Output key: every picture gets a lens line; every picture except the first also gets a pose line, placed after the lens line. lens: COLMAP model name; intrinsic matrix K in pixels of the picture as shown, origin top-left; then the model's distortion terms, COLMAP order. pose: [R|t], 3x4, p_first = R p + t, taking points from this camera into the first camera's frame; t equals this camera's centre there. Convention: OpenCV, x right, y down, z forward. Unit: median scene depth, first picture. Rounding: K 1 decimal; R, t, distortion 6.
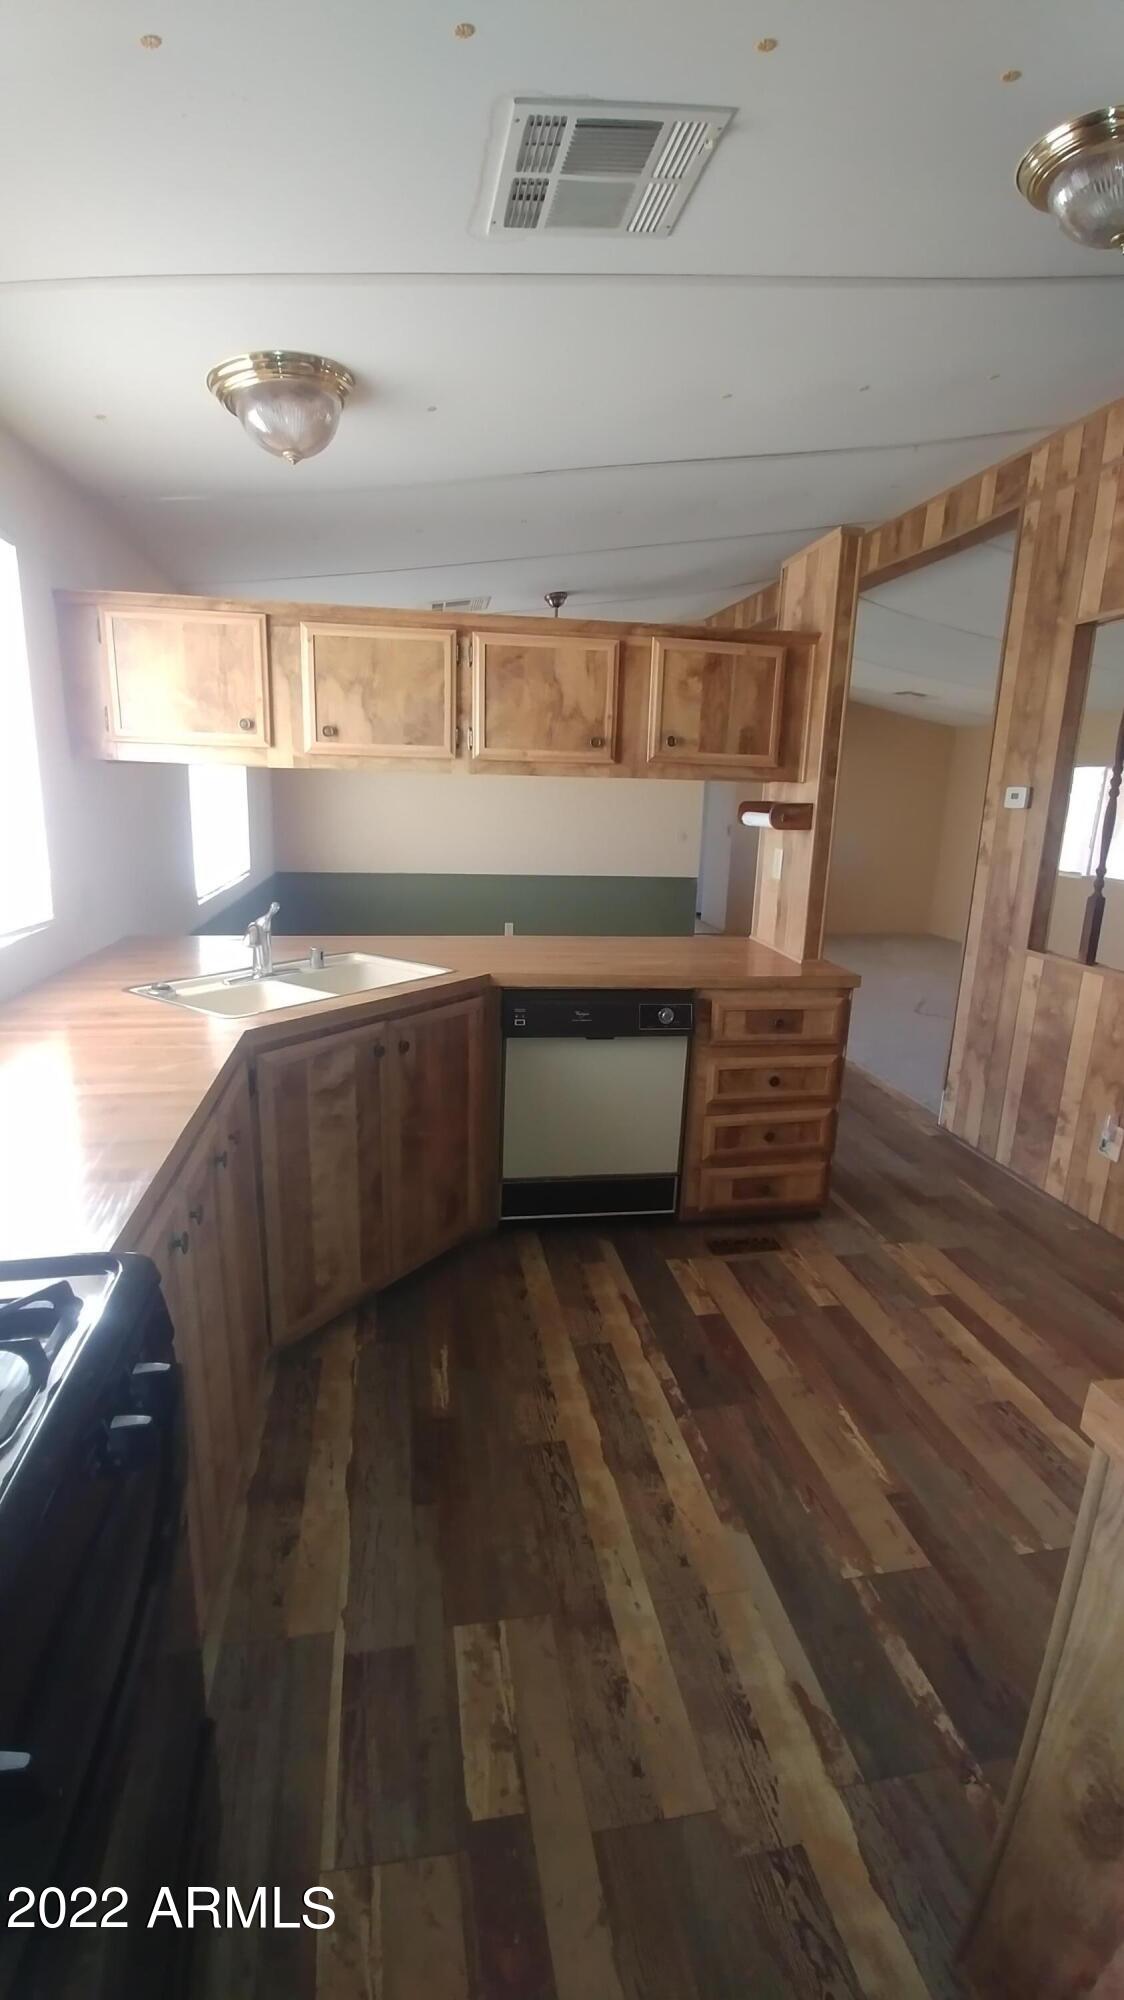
lens RADIAL K [[885.2, 0, 571.1], [0, 885.2, 1015.3], [0, 0, 1]] dist [-0.022456, 0.001965]
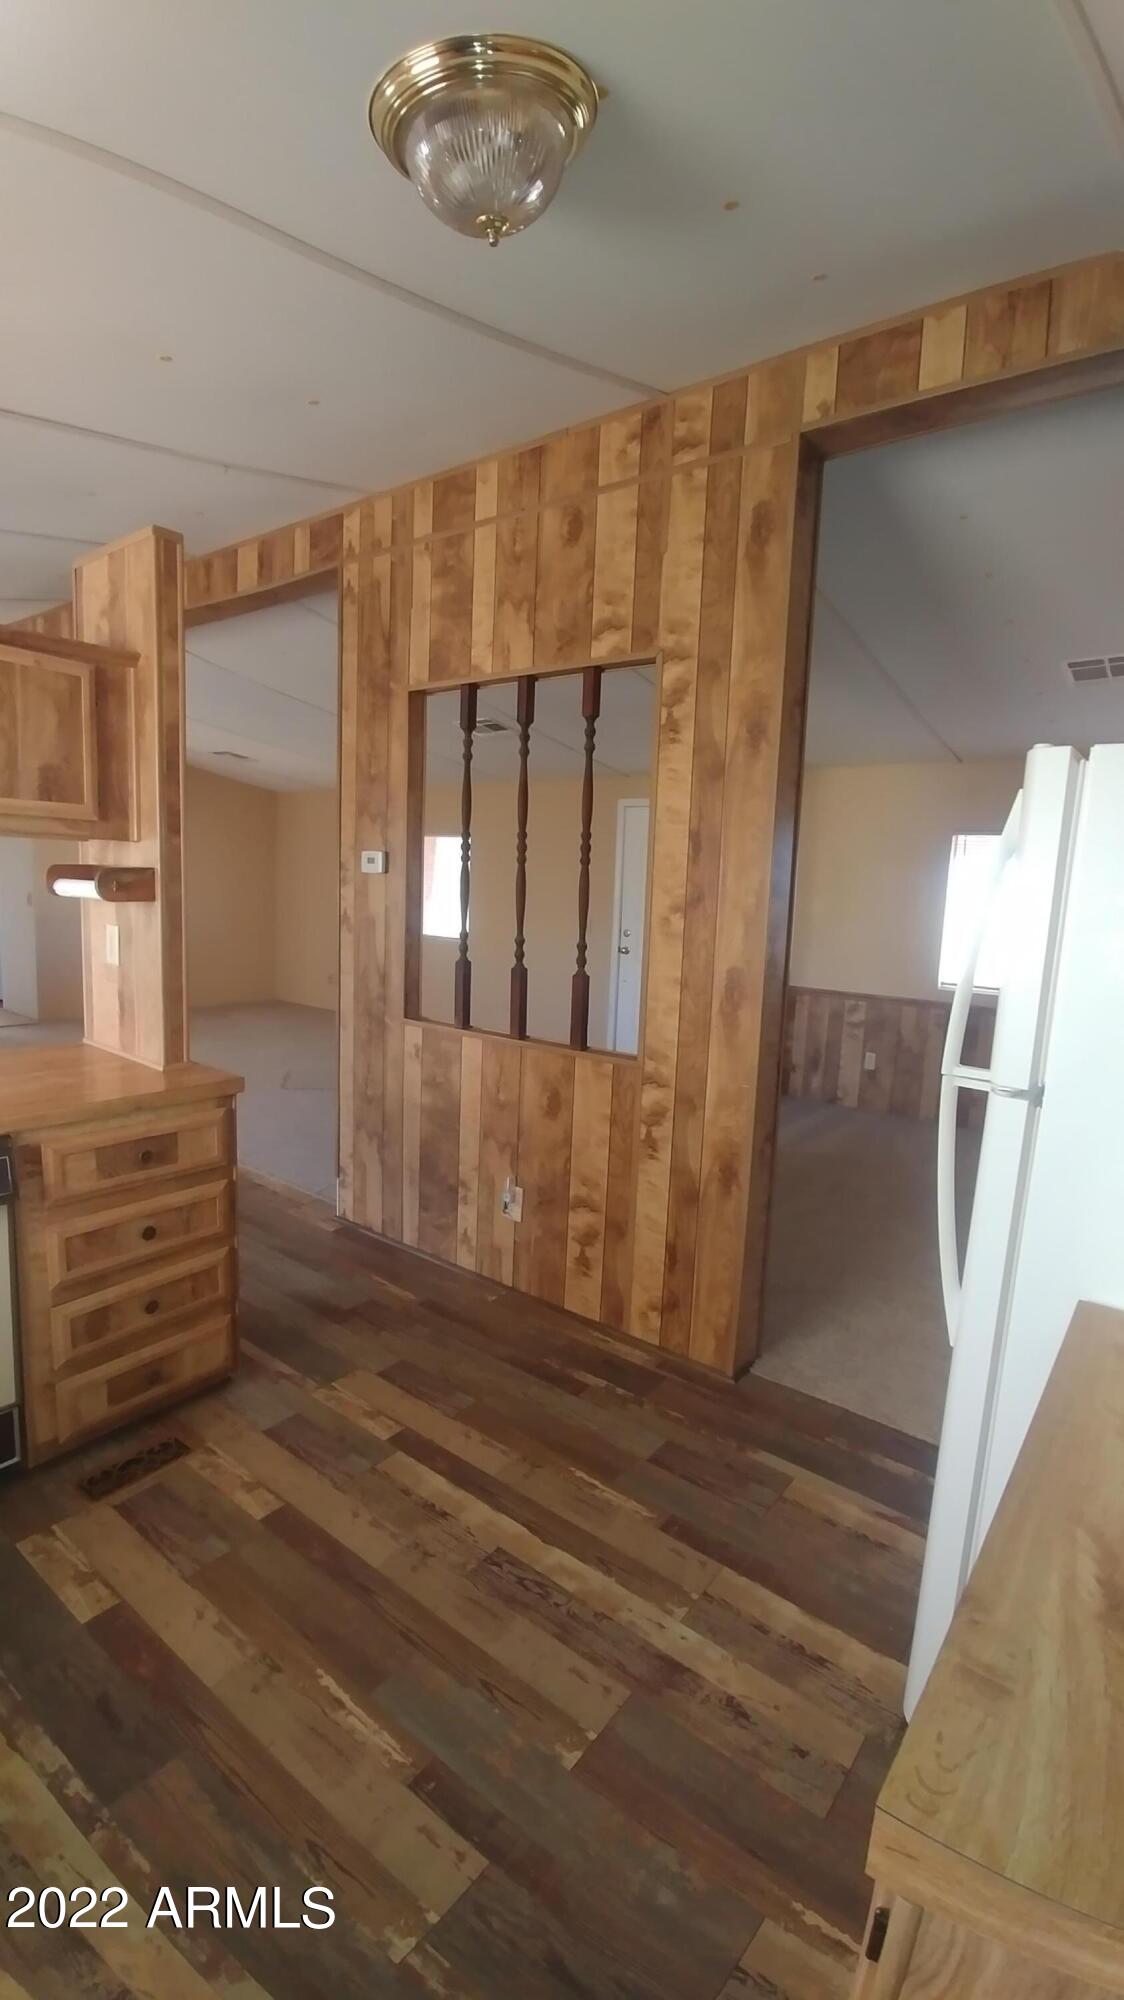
lens RADIAL K [[885.2, 0, 576.2], [0, 885.2, 1008.1], [0, 0, 1]] dist [-0.022456, 0.001965]
pose [[0.744885, -0.093460, 0.660614, 0.024605], [0.144186, 0.989292, -0.022620, -0.043984], [-0.651426, 0.112101, 0.750385, 0.178597]]
